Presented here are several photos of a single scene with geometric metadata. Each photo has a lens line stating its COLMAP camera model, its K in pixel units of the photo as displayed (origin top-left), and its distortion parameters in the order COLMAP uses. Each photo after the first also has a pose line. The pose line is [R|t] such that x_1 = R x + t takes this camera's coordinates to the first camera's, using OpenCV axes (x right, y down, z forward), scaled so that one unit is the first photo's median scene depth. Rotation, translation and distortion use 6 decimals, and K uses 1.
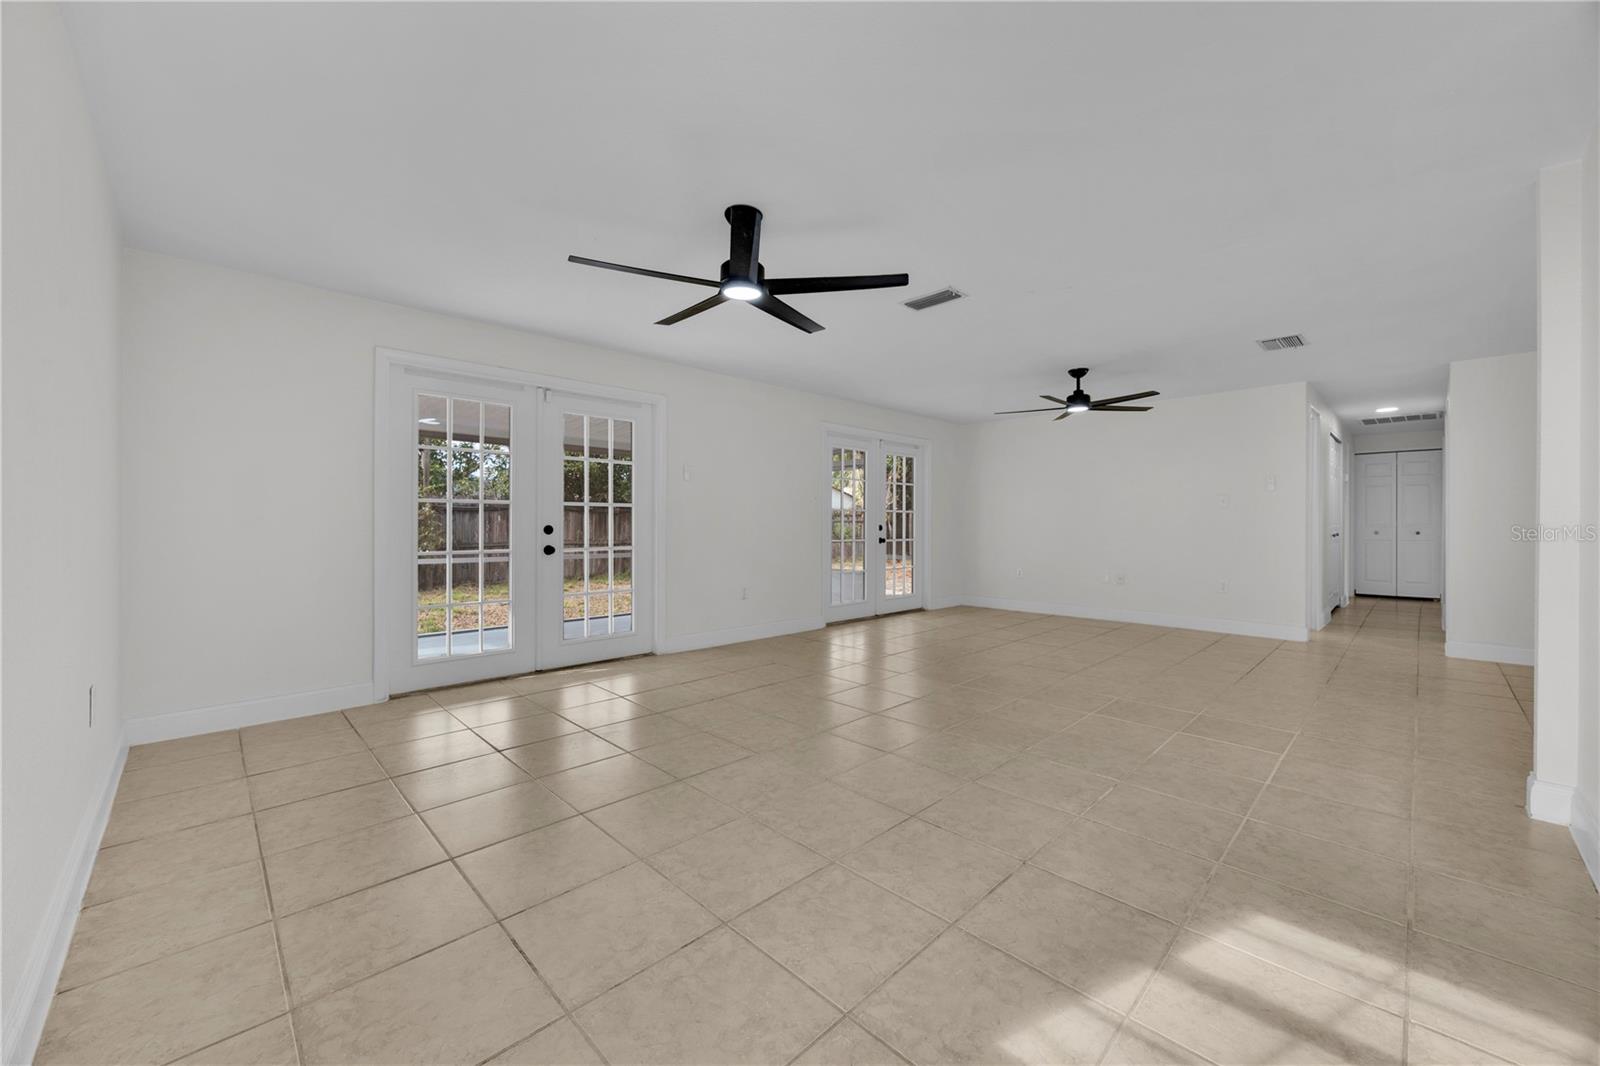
lens RADIAL K [[614.3, 0, 786.0], [0, 614.3, 526.2], [0, 0, 1]] dist [-0.003348, 0.000356]
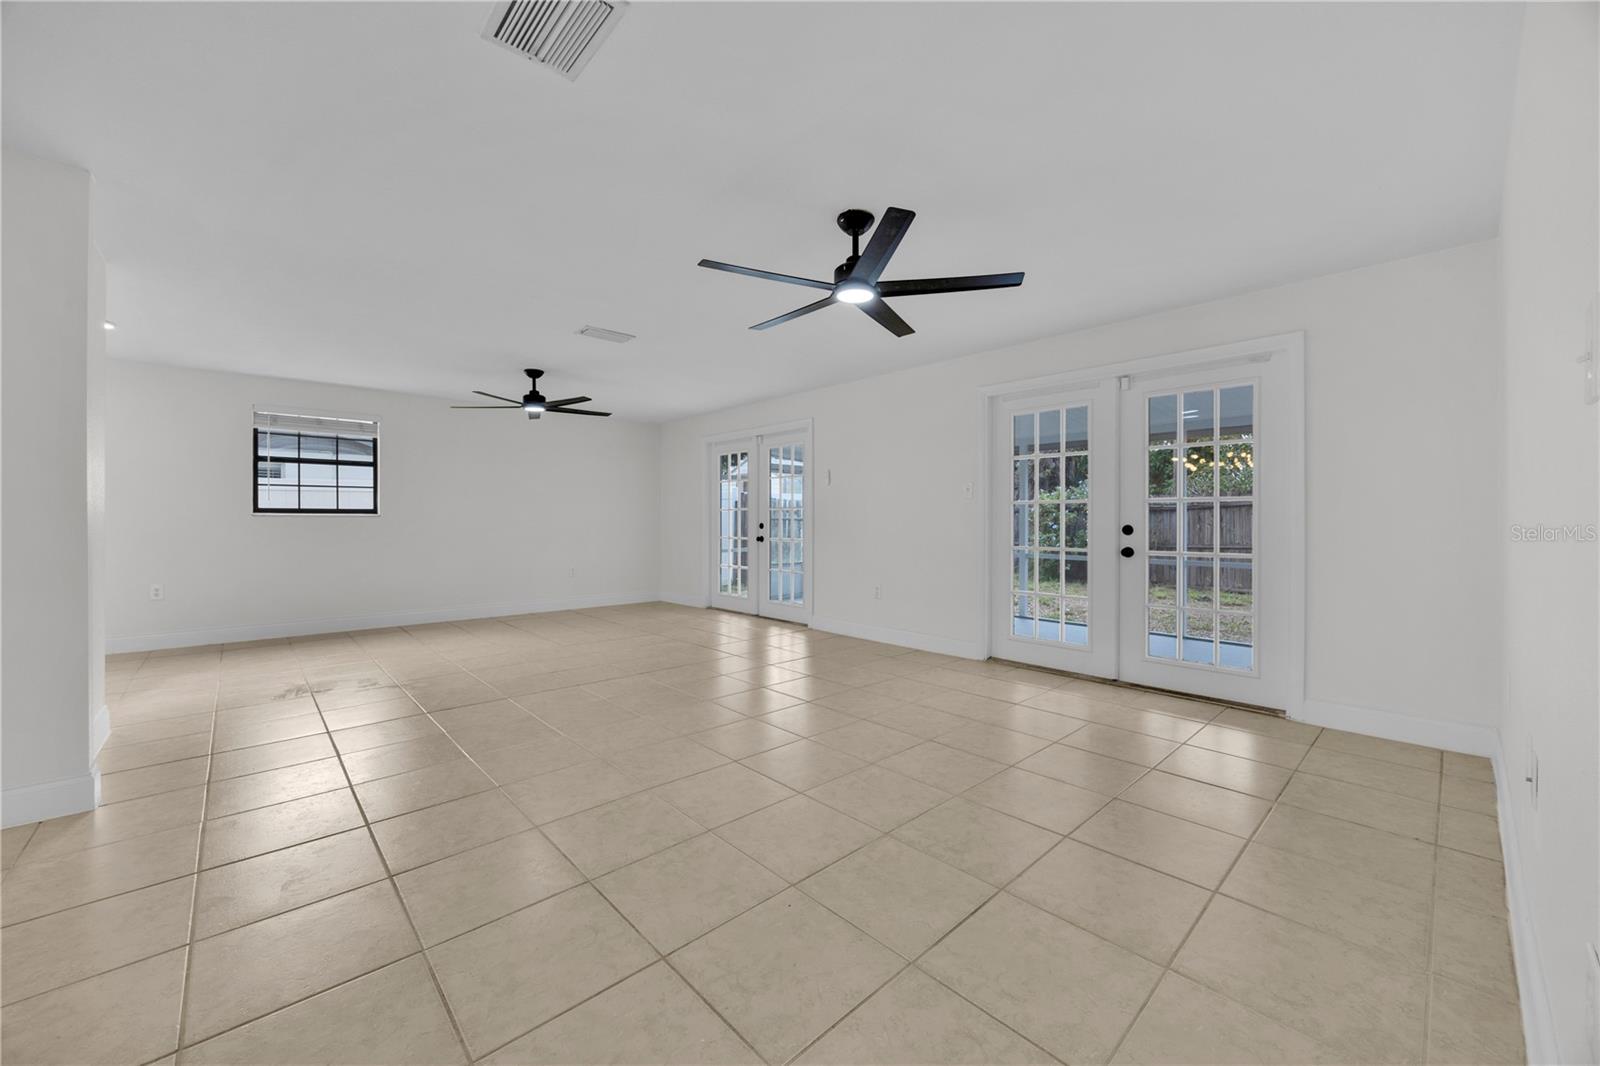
lens RADIAL K [[614.3, 0, 805.8], [0, 614.3, 531.1], [0, 0, 1]] dist [-0.003348, 0.000356]
pose [[-0.025205, 0.013827, -0.999587, 0.579468], [-0.005816, 0.999885, 0.013977, -0.002036], [0.999665, 0.006166, -0.025121, 0.571876]]
